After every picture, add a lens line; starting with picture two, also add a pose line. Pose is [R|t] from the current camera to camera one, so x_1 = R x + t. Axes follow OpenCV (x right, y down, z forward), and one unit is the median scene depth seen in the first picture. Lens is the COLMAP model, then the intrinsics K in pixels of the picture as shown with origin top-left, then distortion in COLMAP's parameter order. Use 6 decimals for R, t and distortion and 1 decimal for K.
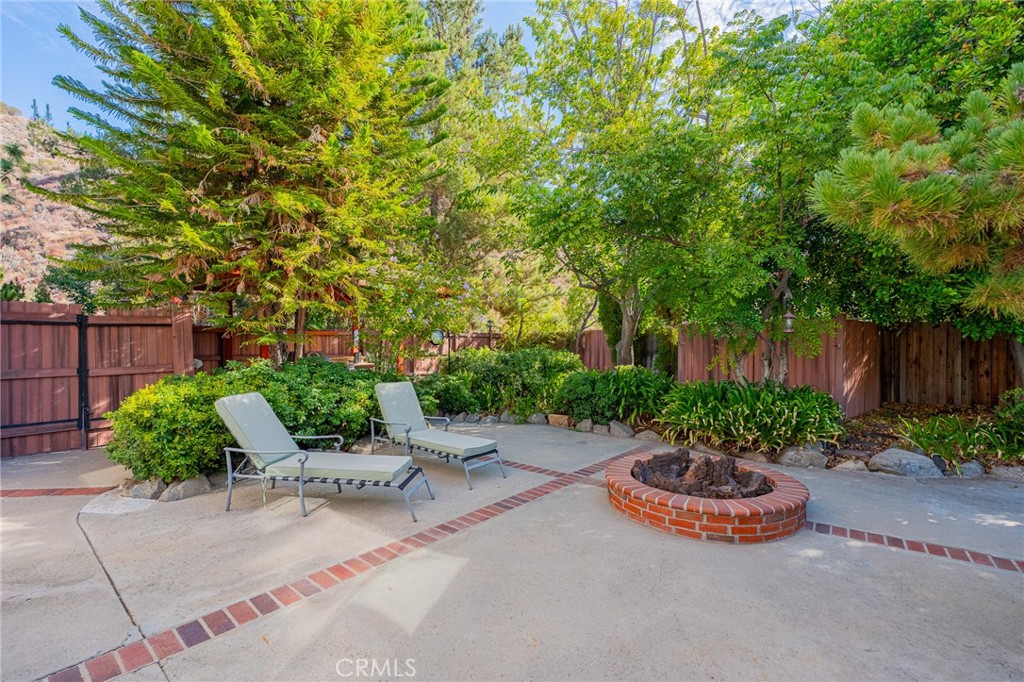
lens RADIAL K [[453.8, 0, 512.4], [0, 453.8, 340.6], [0, 0, 1]] dist [0.003124, 0.000319]
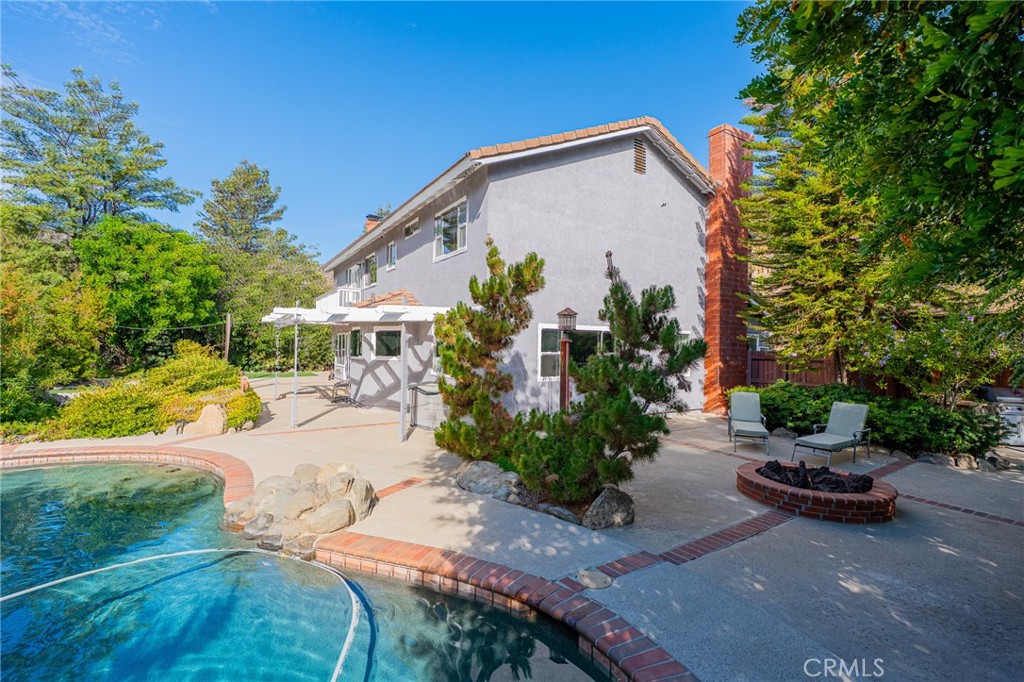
lens RADIAL K [[453.8, 0, 511.7], [0, 453.8, 342.0], [0, 0, 1]] dist [0.003124, 0.000319]
pose [[-0.305711, -0.025760, -0.951776, 2.086382], [-0.028492, 0.999434, -0.017898, -0.064520], [0.951698, 0.021646, -0.306272, 0.573050]]
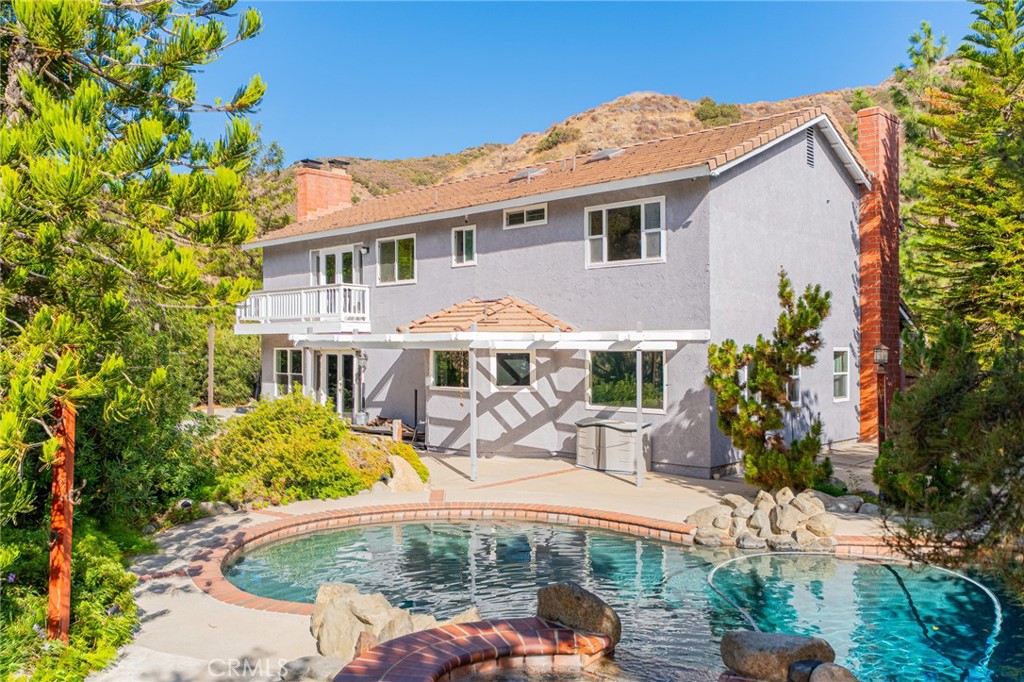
lens RADIAL K [[819.3, 0, 508.7], [0, 819.3, 322.1], [0, 0, 1]] dist [-0.002393, -0.002222]
pose [[-0.070861, -0.045419, -0.996452, 3.588325], [-0.008202, 0.998956, -0.044950, -0.138738], [0.997452, 0.004988, -0.071160, -0.805216]]
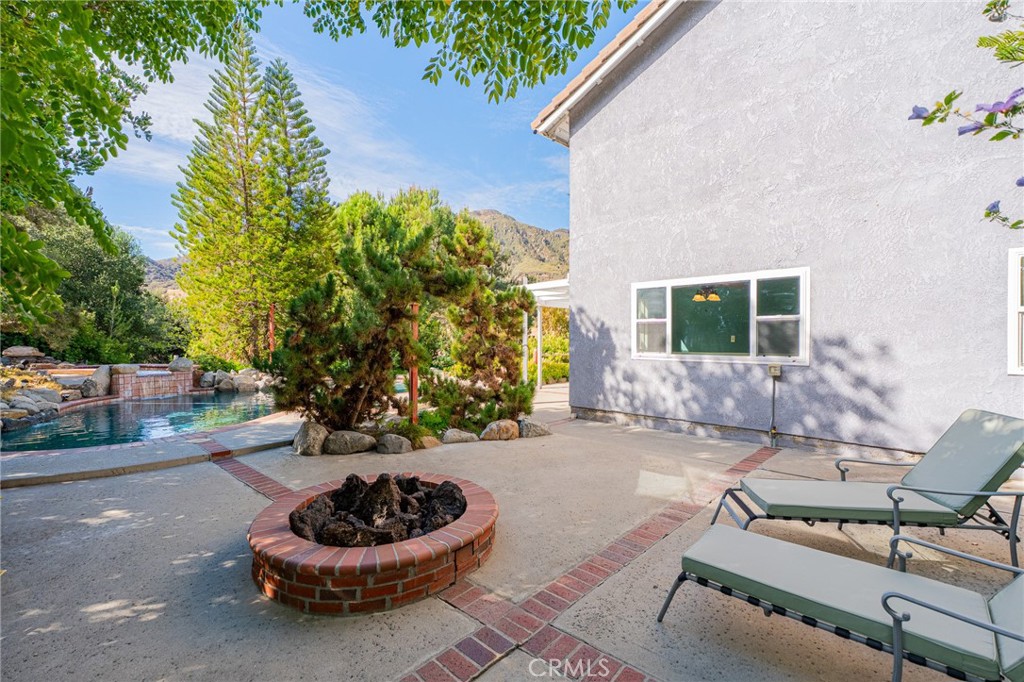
lens RADIAL K [[453.8, 0, 511.7], [0, 453.8, 335.3], [0, 0, 1]] dist [0.003124, 0.000319]
pose [[-0.996726, -0.009310, 0.080314, 0.127110], [-0.008509, 0.999911, 0.010306, -0.013588], [-0.080402, 0.009589, -0.996716, 1.828746]]
